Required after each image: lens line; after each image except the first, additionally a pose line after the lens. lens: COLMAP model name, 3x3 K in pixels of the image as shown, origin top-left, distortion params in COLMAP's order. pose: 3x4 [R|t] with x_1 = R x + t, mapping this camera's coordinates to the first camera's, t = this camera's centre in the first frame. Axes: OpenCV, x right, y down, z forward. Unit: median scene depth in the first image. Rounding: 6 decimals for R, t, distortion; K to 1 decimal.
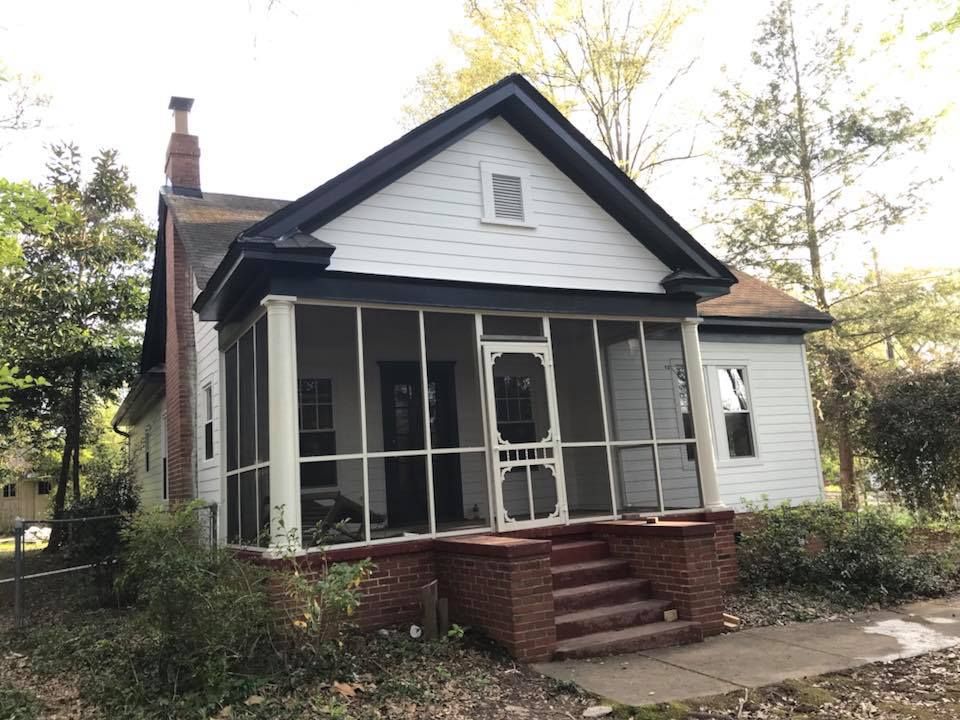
lens RADIAL K [[779.3, 0, 480.0], [0, 779.3, 360.0], [0, 0, 1]] dist [0.096303, -0.000111]
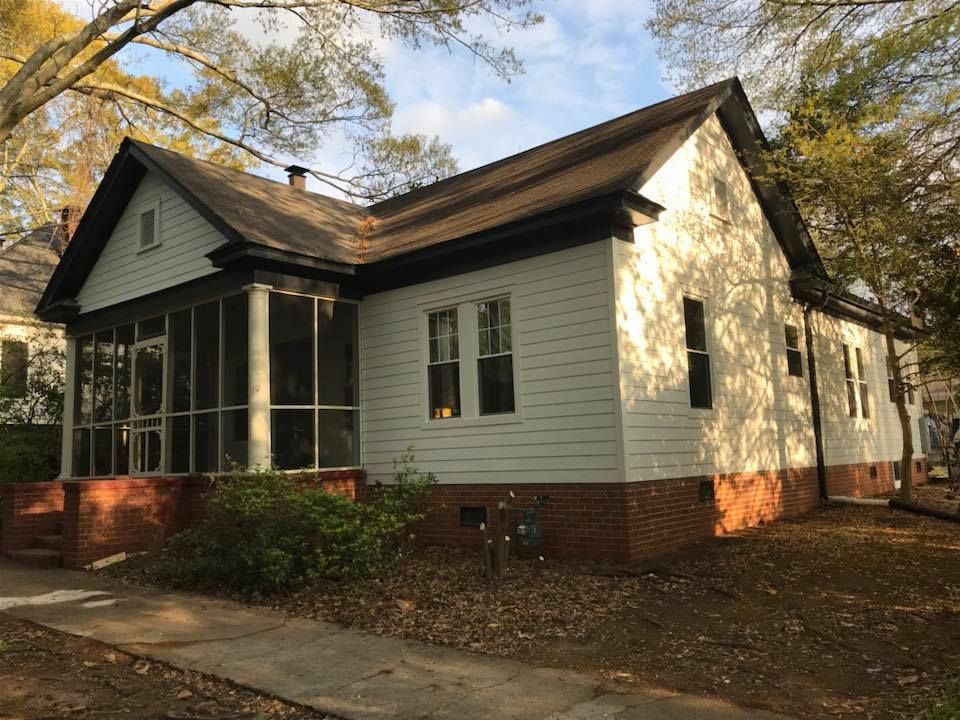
lens RADIAL K [[779.3, 0, 480.0], [0, 779.3, 360.0], [0, 0, 1]] dist [0.096303, -0.000111]
pose [[0.384895, -0.025256, -0.922615, 1.395715], [0.164748, 0.985452, 0.041753, 0.047270], [0.908138, -0.168070, 0.383456, 0.926183]]
